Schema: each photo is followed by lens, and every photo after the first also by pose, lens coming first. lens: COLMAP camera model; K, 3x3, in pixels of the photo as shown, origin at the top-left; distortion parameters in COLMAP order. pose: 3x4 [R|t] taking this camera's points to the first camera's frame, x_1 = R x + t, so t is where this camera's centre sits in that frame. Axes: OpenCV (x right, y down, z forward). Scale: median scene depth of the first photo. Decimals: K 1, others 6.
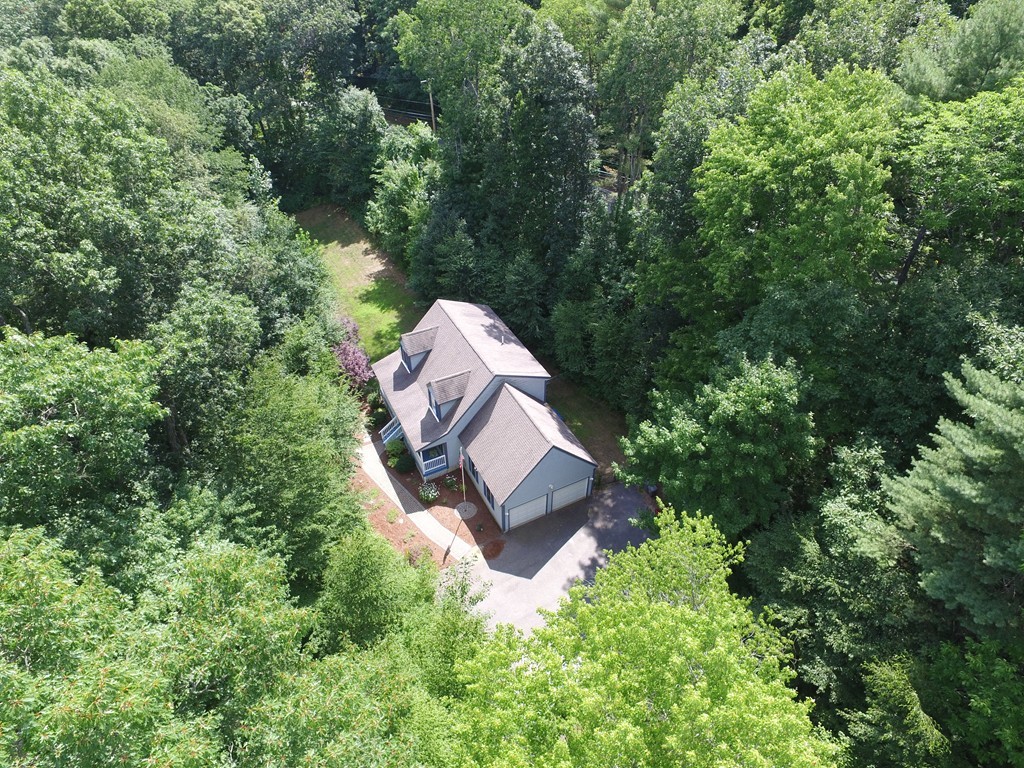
lens RADIAL K [[601.4, 0, 509.2], [0, 601.4, 377.3], [0, 0, 1]] dist [-0.006988, -0.002238]
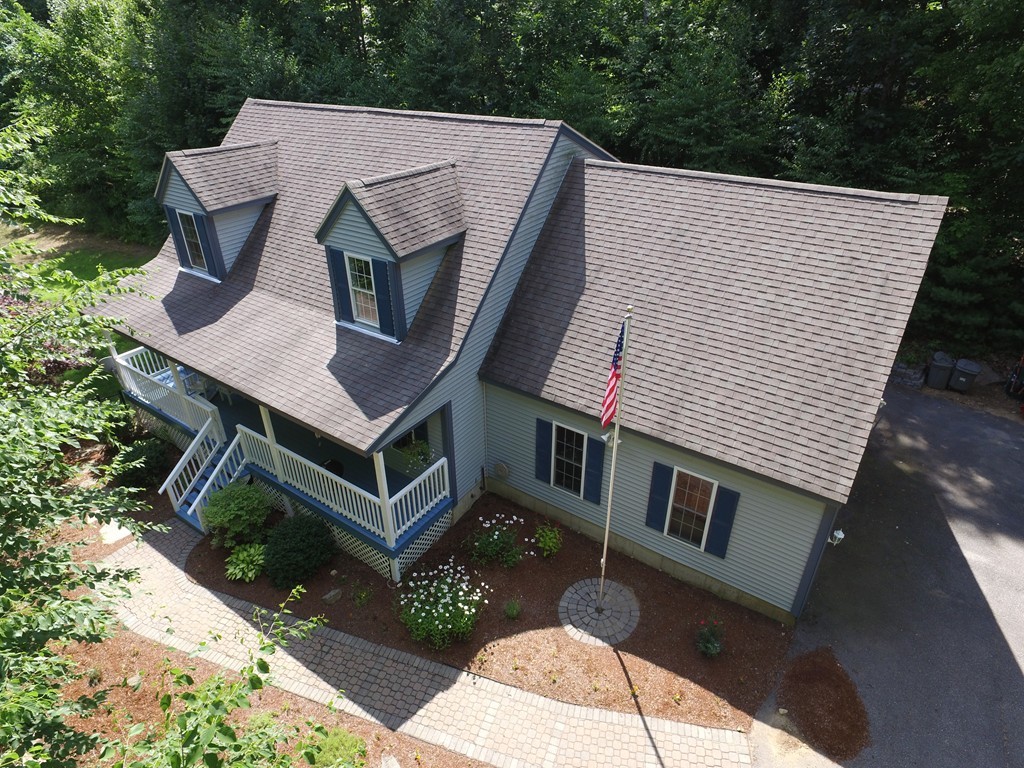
lens RADIAL K [[601.4, 0, 509.2], [0, 601.4, 377.3], [0, 0, 1]] dist [-0.006988, -0.002238]
pose [[0.879728, -0.237105, 0.412140, -0.181478], [0.302457, 0.947872, -0.100293, 0.125736], [-0.366876, 0.212885, 0.905584, 0.689548]]
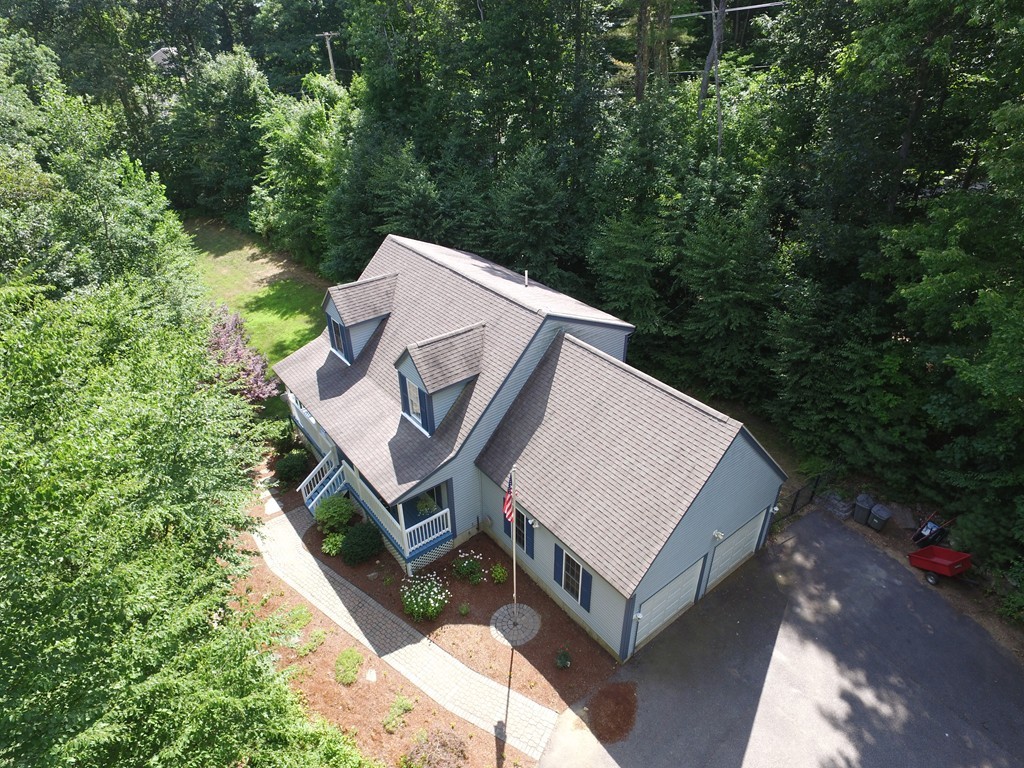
lens RADIAL K [[601.4, 0, 509.2], [0, 601.4, 377.3], [0, 0, 1]] dist [-0.006988, -0.002238]
pose [[0.982026, -0.102959, 0.158193, -0.118673], [0.124998, 0.982744, -0.136346, 0.094465], [-0.141425, 0.153670, 0.977949, 0.497466]]
